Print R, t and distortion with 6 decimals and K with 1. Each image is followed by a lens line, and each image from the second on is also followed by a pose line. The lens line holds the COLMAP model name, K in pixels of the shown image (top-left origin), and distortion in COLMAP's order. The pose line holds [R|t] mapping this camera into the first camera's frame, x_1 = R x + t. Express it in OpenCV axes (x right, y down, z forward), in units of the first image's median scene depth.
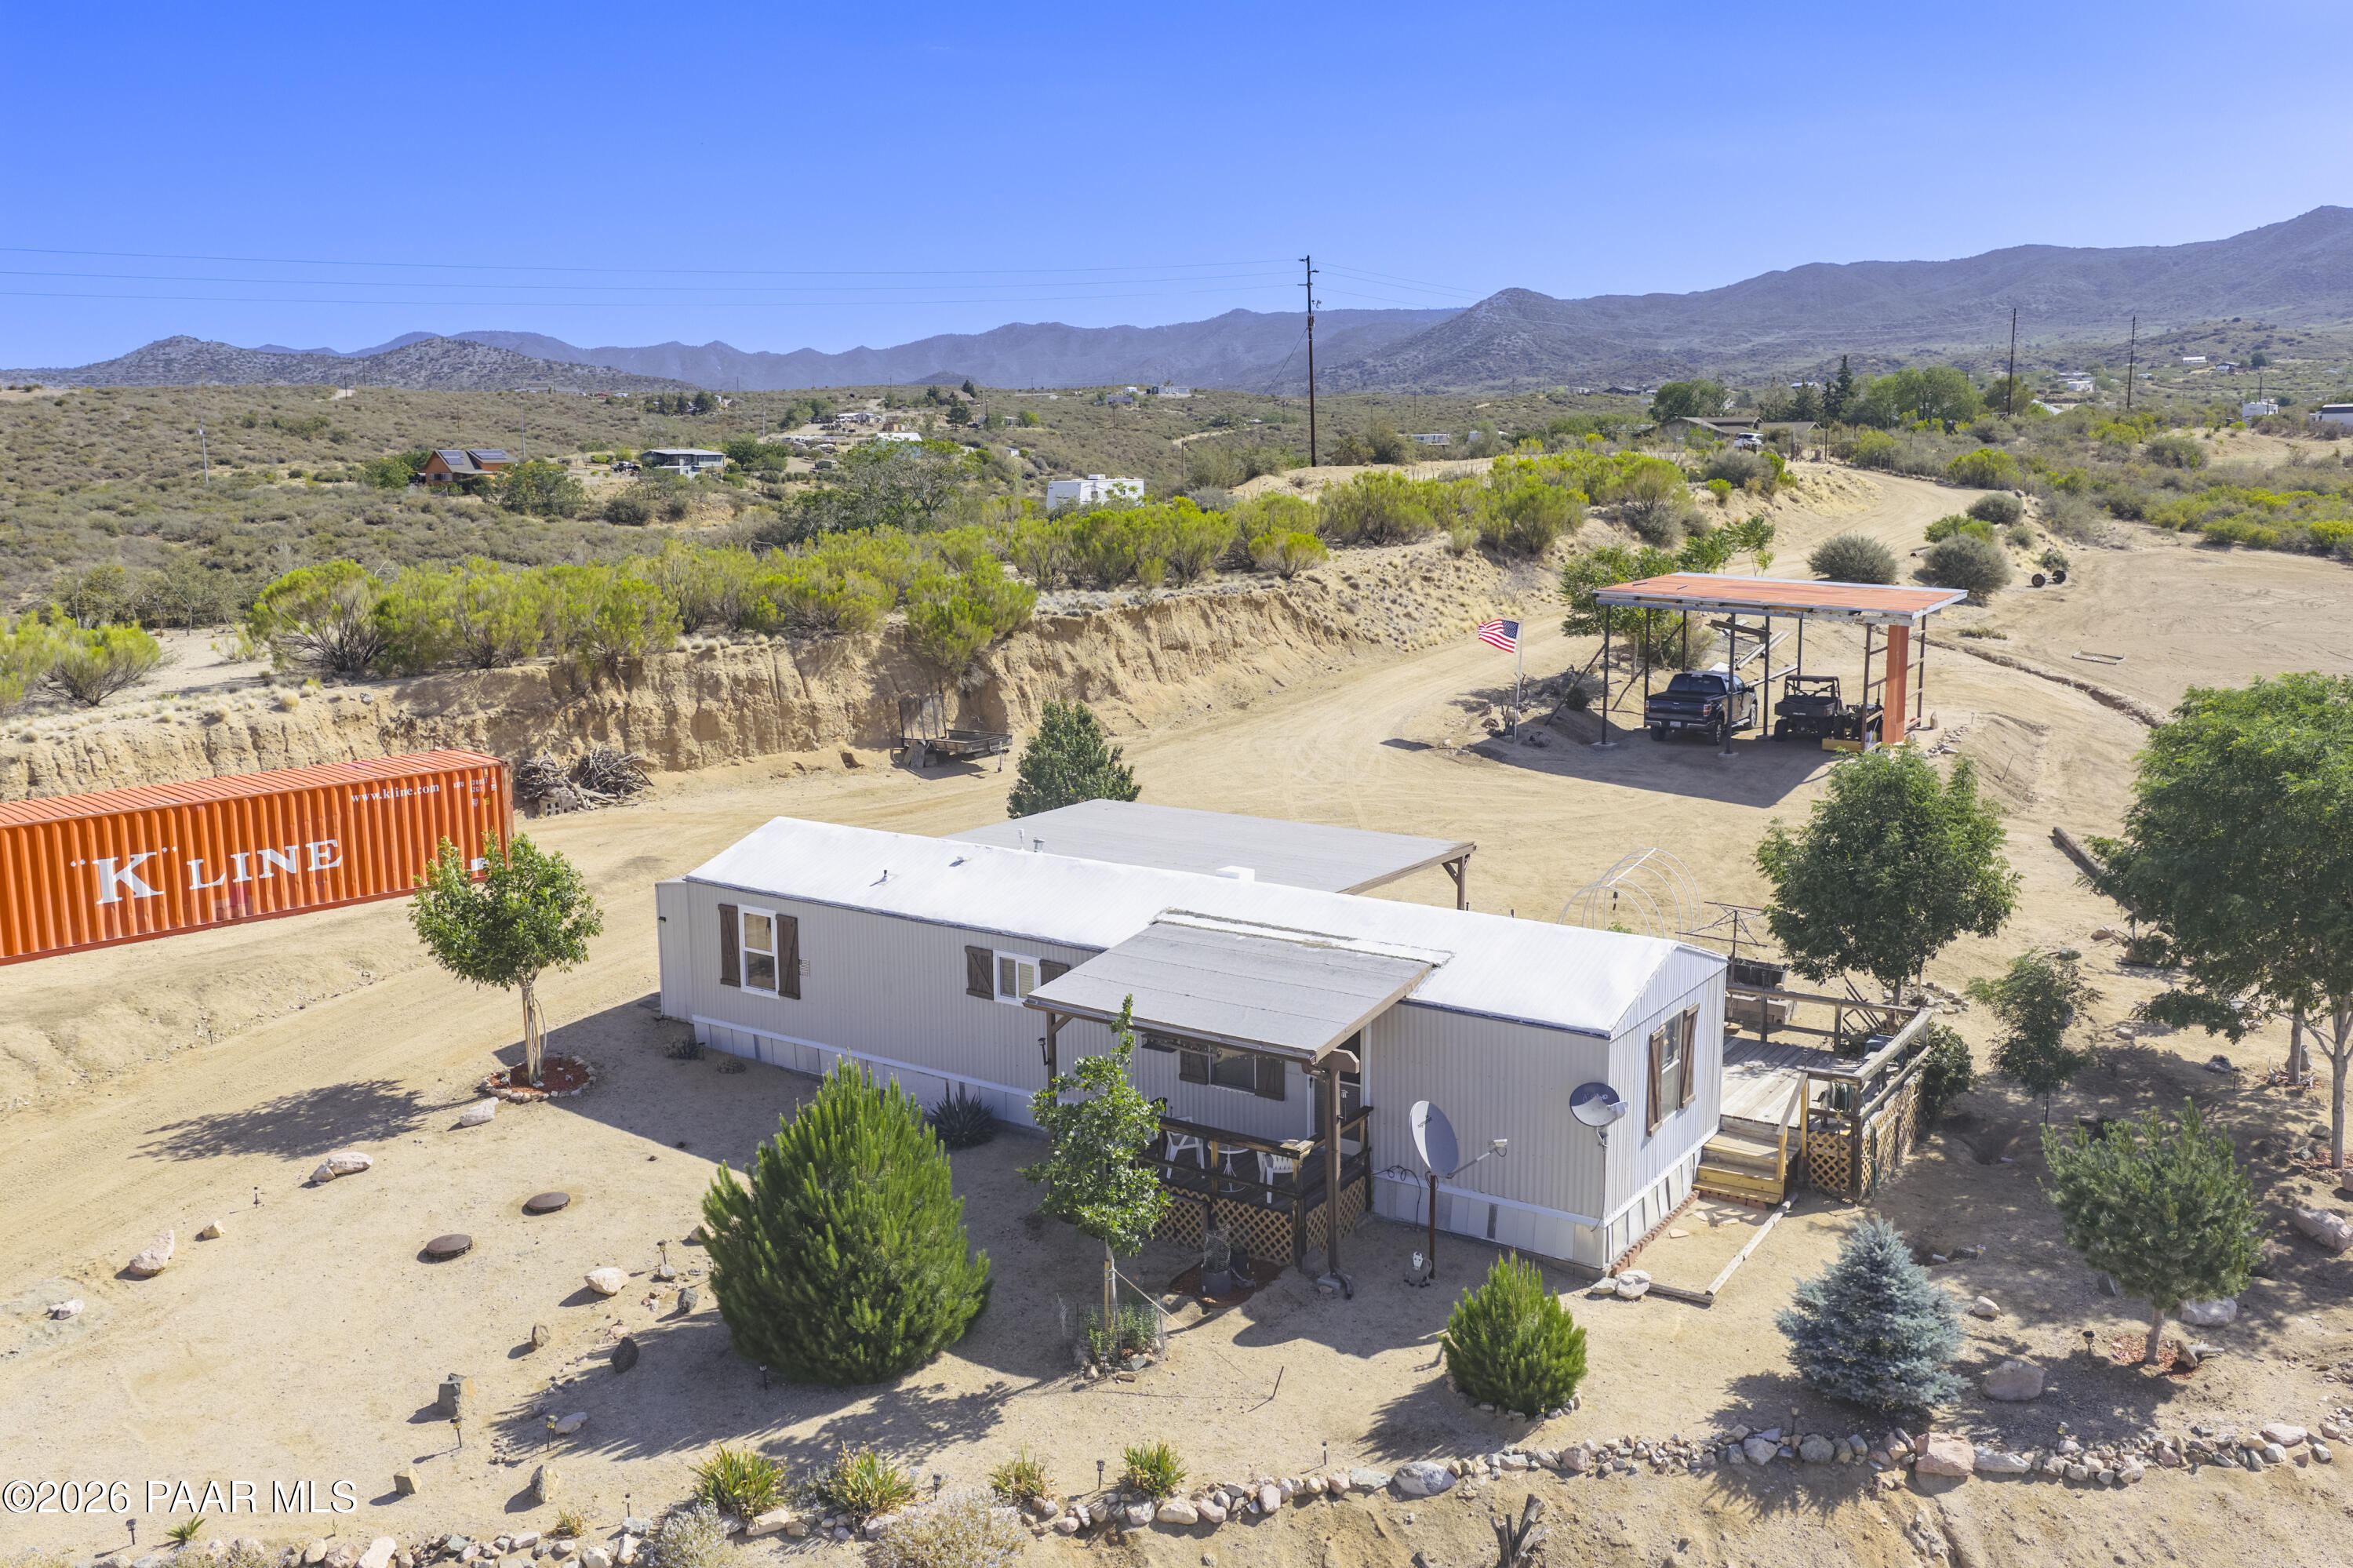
lens RADIAL K [[1909.8, 0, 1189.9], [0, 1909.8, 708.5], [0, 0, 1]] dist [0.005439, -0.009924]
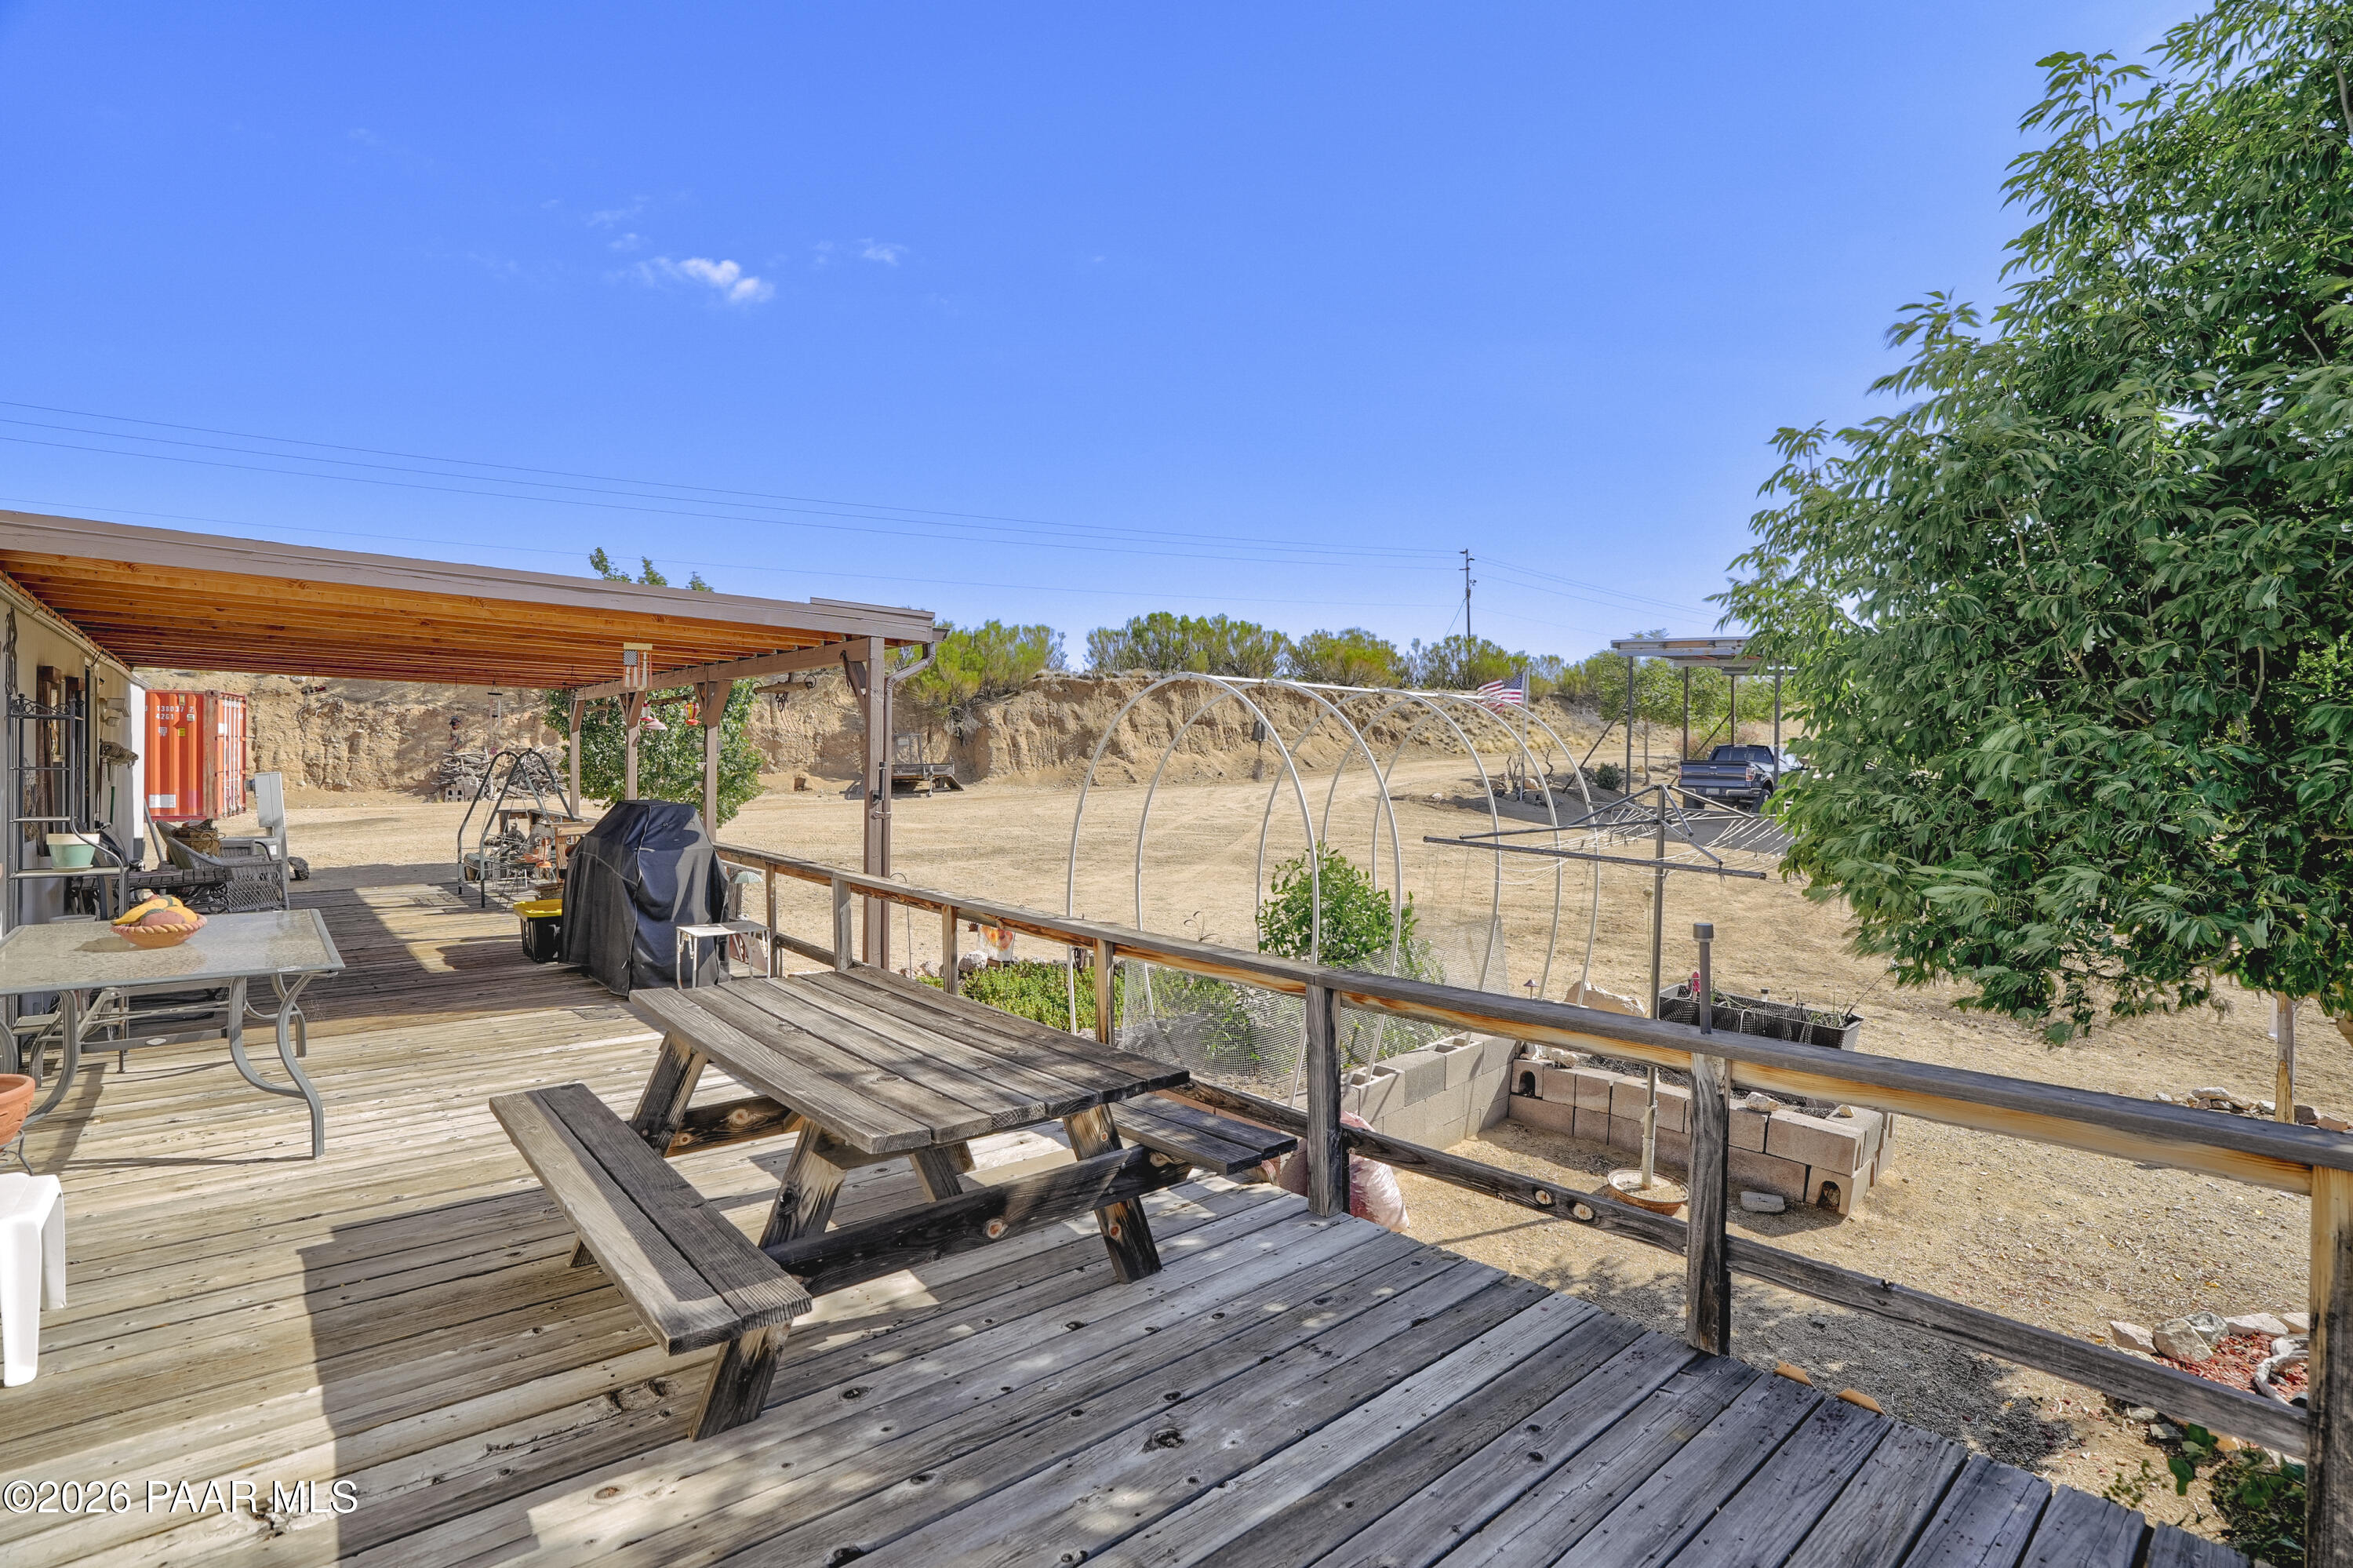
lens RADIAL K [[1069.8, 0, 1172.3], [0, 1069.8, 773.6], [0, 0, 1]] dist [-0.056881, 0.022115]
pose [[0.962132, 0.014290, -0.272209, 0.143897], [-0.050741, 0.990560, -0.127343, 0.074027], [0.267820, 0.136333, 0.953774, 0.470350]]
